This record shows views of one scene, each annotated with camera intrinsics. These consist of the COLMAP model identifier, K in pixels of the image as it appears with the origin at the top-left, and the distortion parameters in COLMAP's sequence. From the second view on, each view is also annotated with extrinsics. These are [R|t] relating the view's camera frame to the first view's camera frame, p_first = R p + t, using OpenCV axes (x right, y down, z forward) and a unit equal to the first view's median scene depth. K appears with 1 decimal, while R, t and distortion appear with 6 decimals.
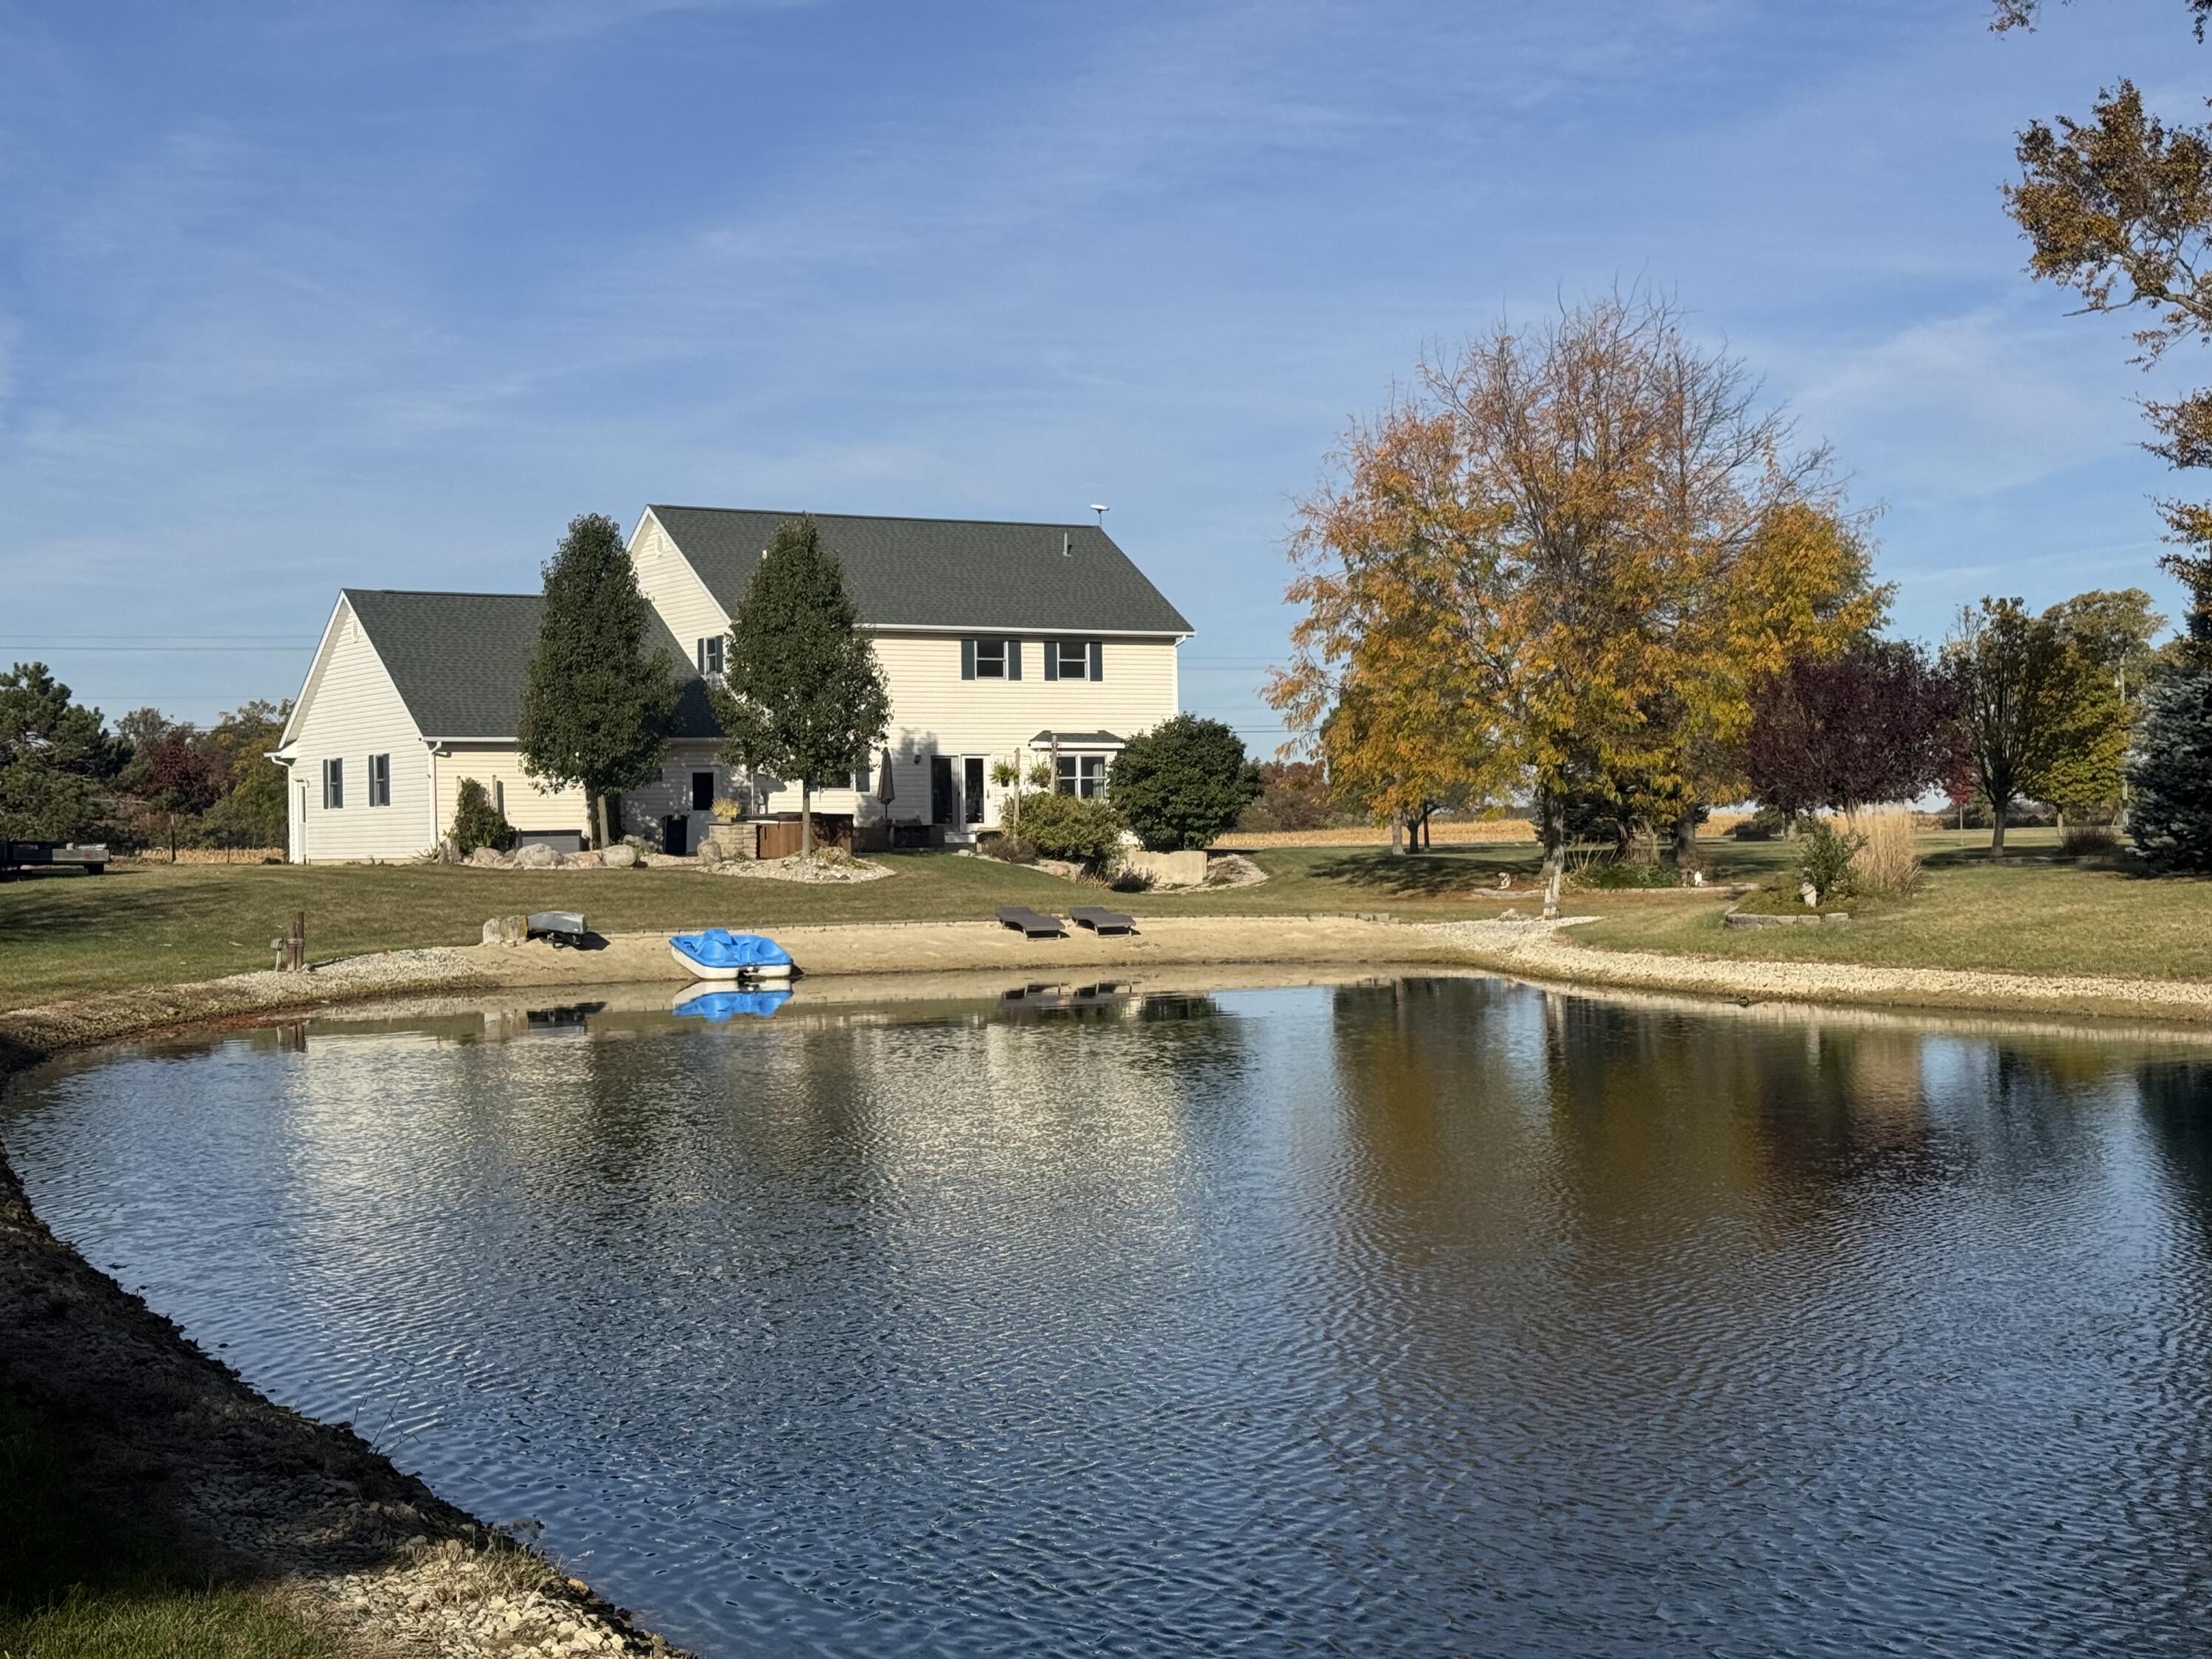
lens RADIAL K [[3061.1, 0, 1101.8], [0, 3061.1, 831.7], [0, 0, 1]] dist [0.087659, 0.000000]
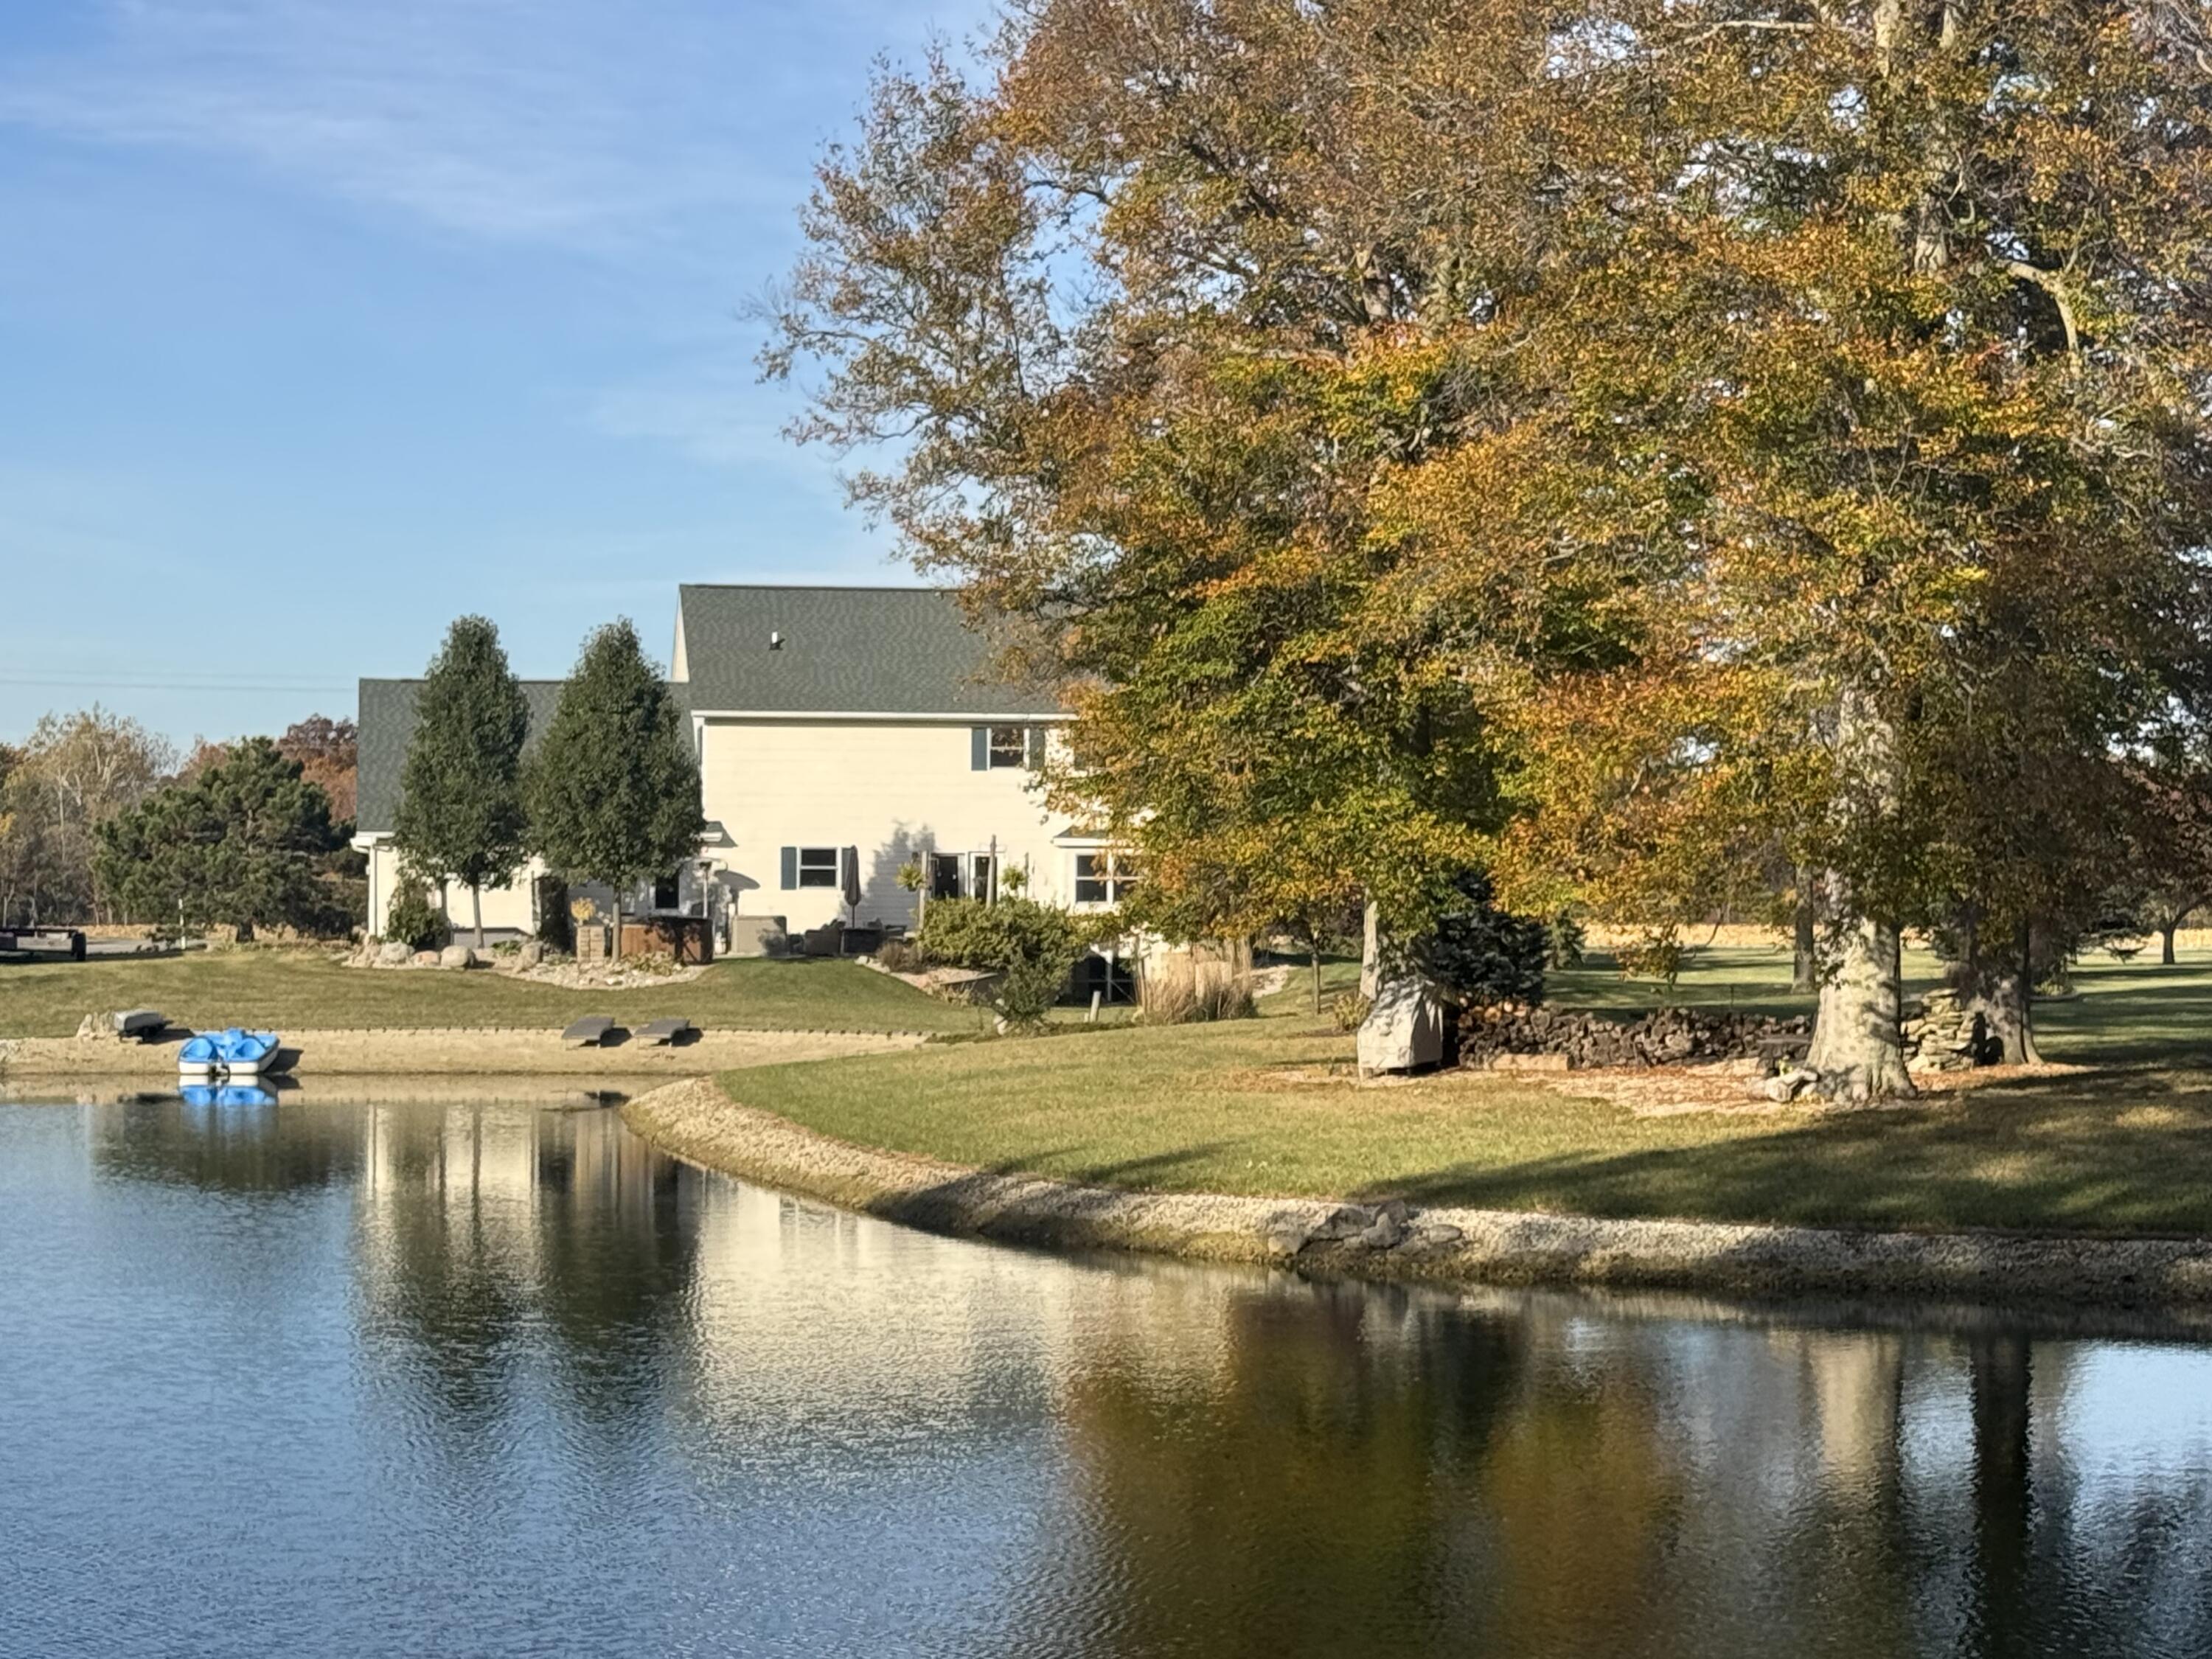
lens RADIAL K [[4944.4, 0, 1106.8], [0, 4944.4, 830.8], [0, 0, 1]] dist [0.057368, 0.000000]
pose [[0.920987, 0.012396, -0.389396, 0.566273], [-0.016165, 0.999849, -0.006403, -0.022351], [0.389257, 0.012192, 0.921048, -0.351994]]
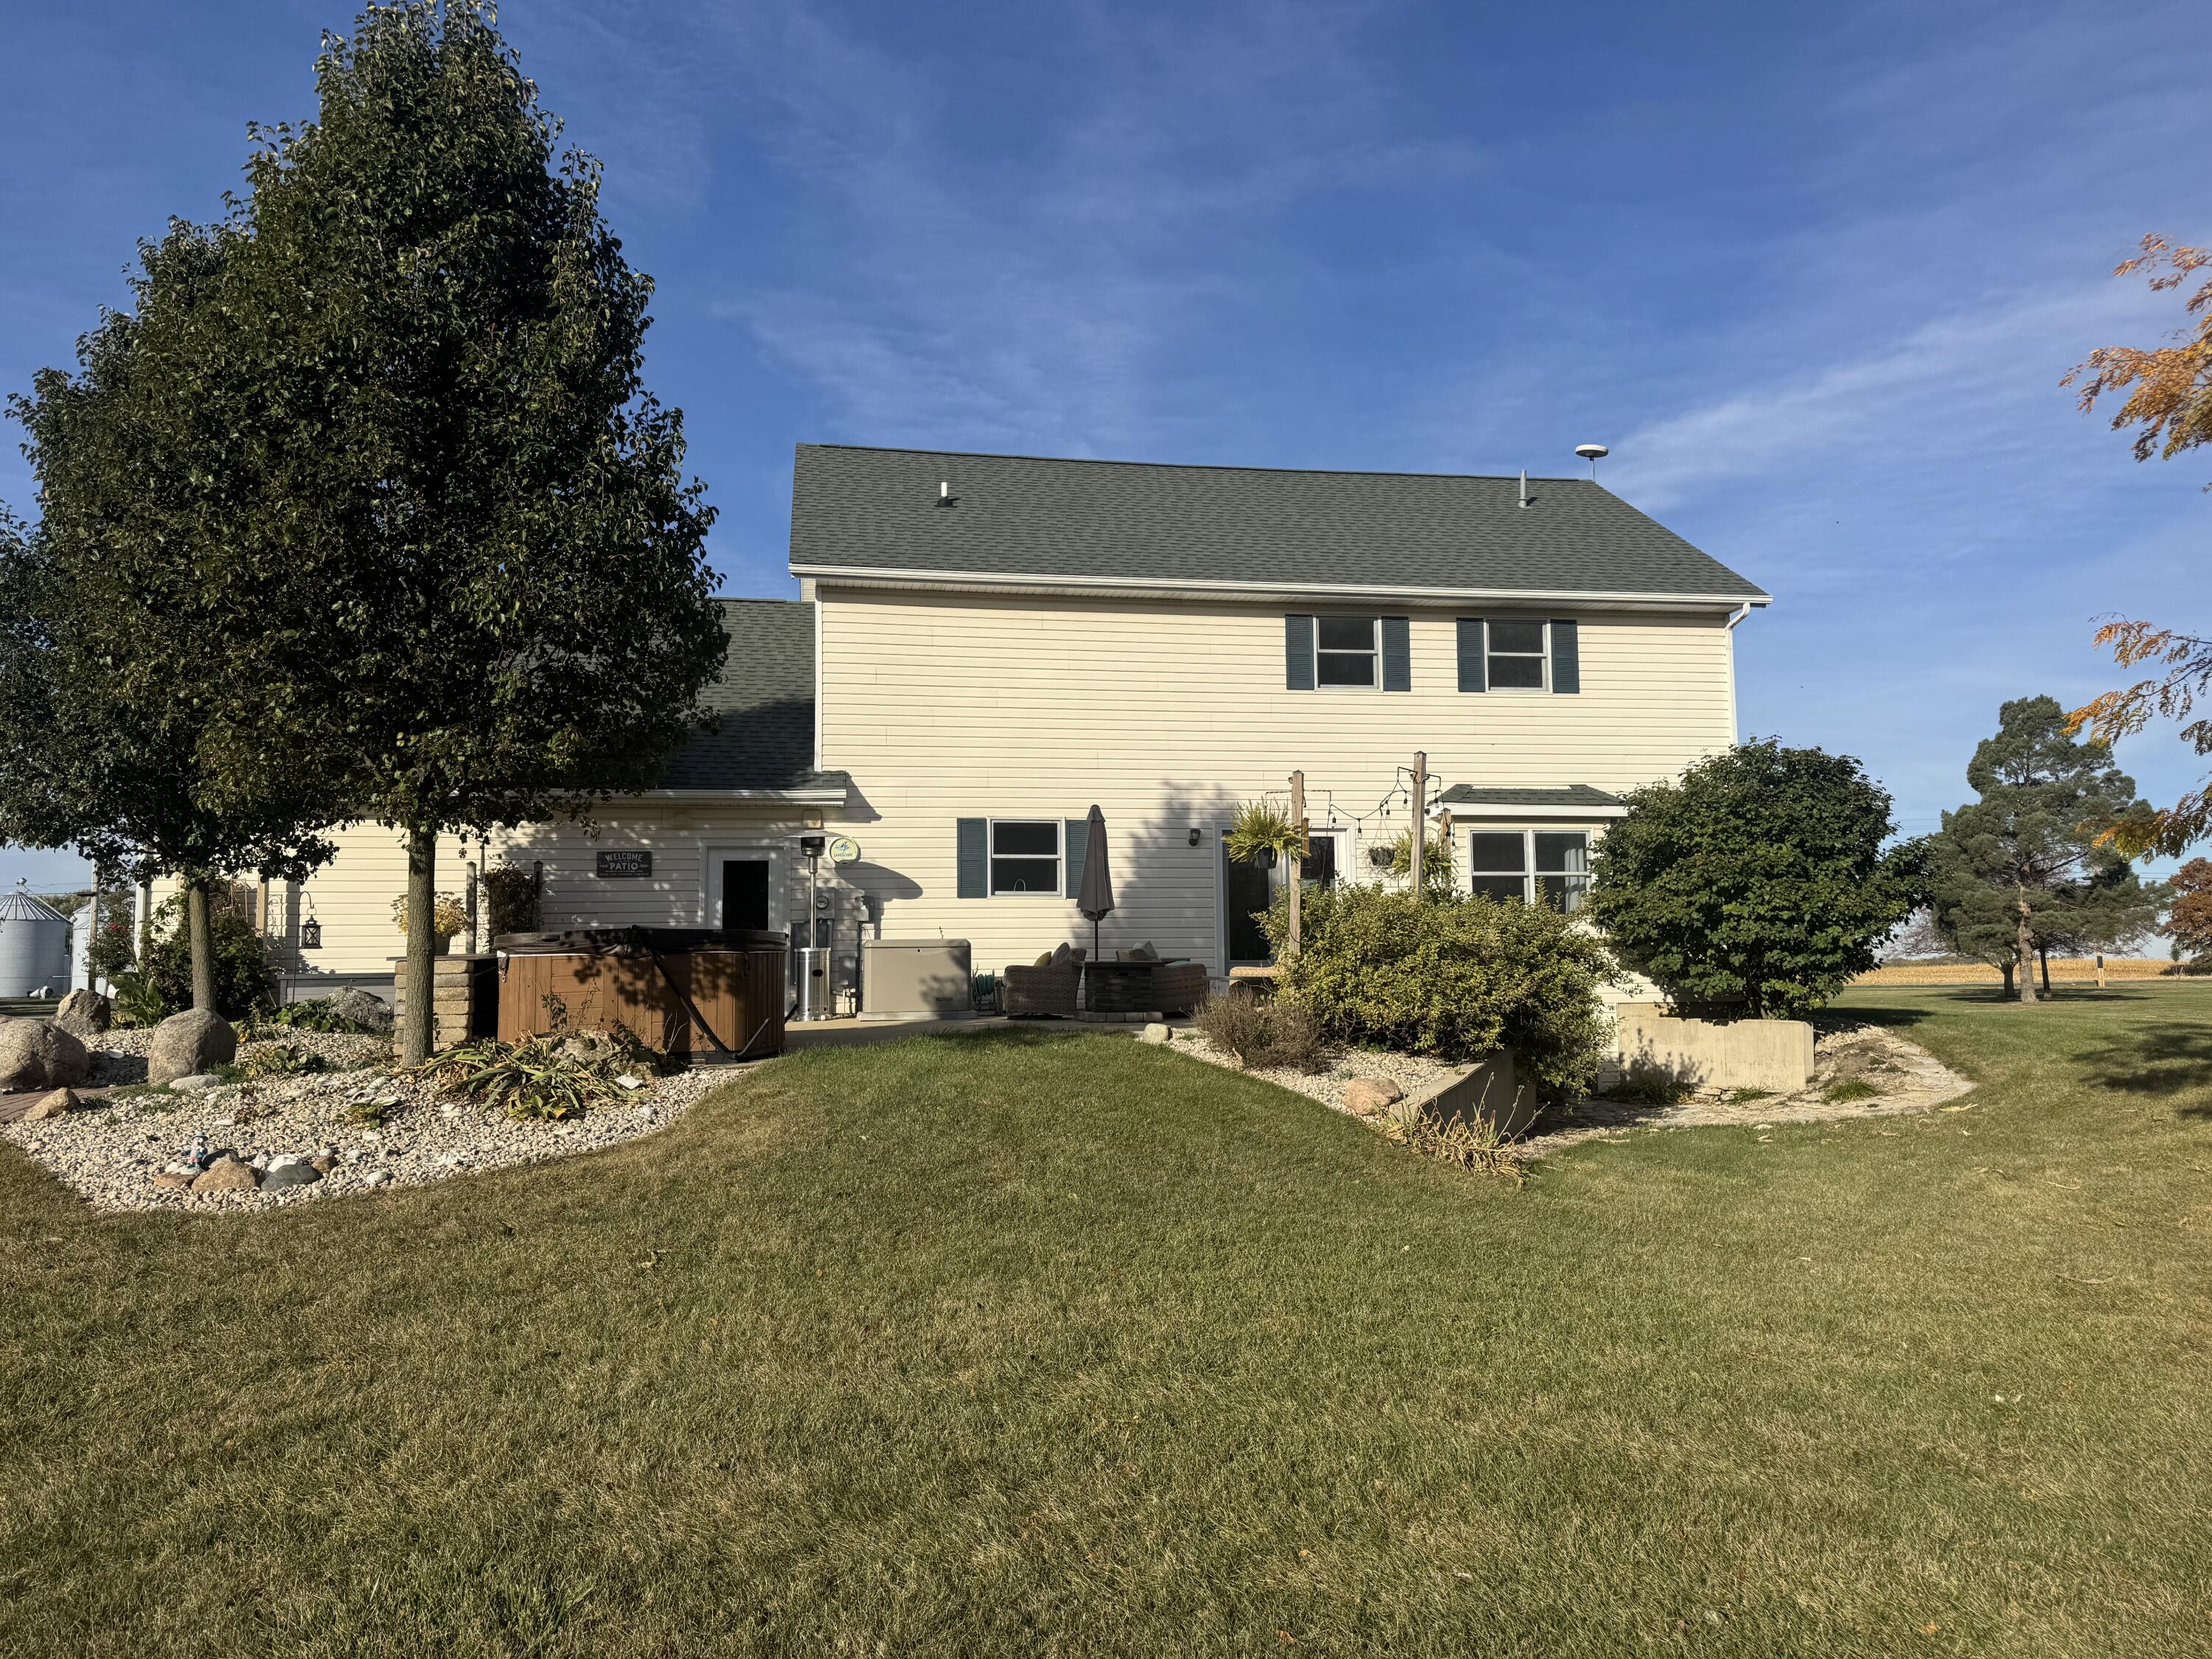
lens RADIAL K [[1542.8, 0, 1100.1], [0, 1542.8, 836.6], [0, 0, 1]] dist [0.073366, -0.016442]
pose [[0.932343, -0.029407, -0.360377, 0.019547], [-0.001936, 0.996267, -0.086304, -0.001023], [0.361570, 0.081163, 0.928806, 0.734065]]
